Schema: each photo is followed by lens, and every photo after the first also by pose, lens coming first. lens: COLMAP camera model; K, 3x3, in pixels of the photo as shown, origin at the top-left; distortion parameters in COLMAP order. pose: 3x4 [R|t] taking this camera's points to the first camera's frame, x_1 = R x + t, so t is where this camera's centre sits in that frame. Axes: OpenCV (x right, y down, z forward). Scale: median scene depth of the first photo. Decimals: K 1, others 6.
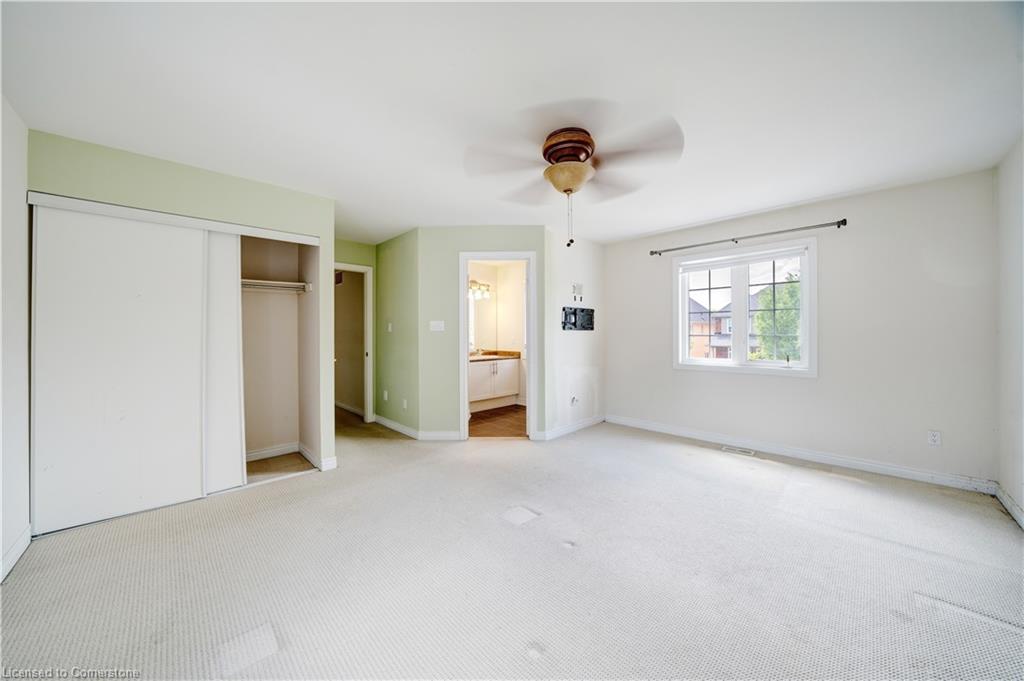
lens RADIAL K [[364.3, 0, 503.6], [0, 364.3, 334.0], [0, 0, 1]] dist [-0.014442, 0.000546]
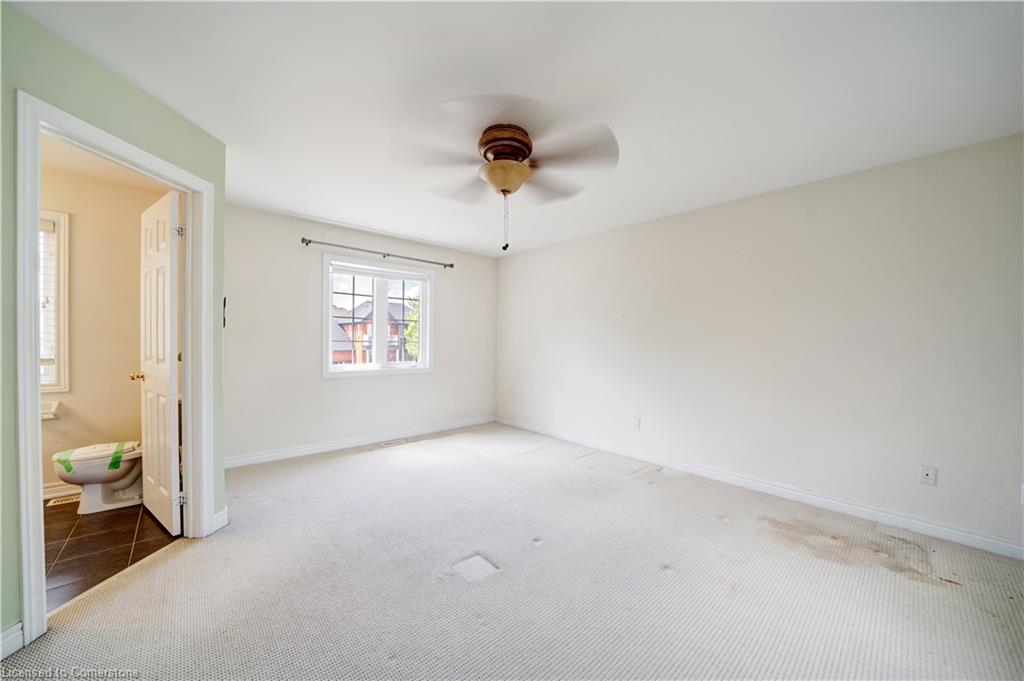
lens RADIAL K [[376.5, 0, 512.0], [0, 376.5, 340.5], [0, 0, 1]] dist [-0.000018, 0.000105]
pose [[0.012233, 0.005735, 0.999909, -0.539491], [-0.011096, 0.999923, -0.005599, 0.004485], [-0.999864, -0.011027, 0.012296, 0.633283]]
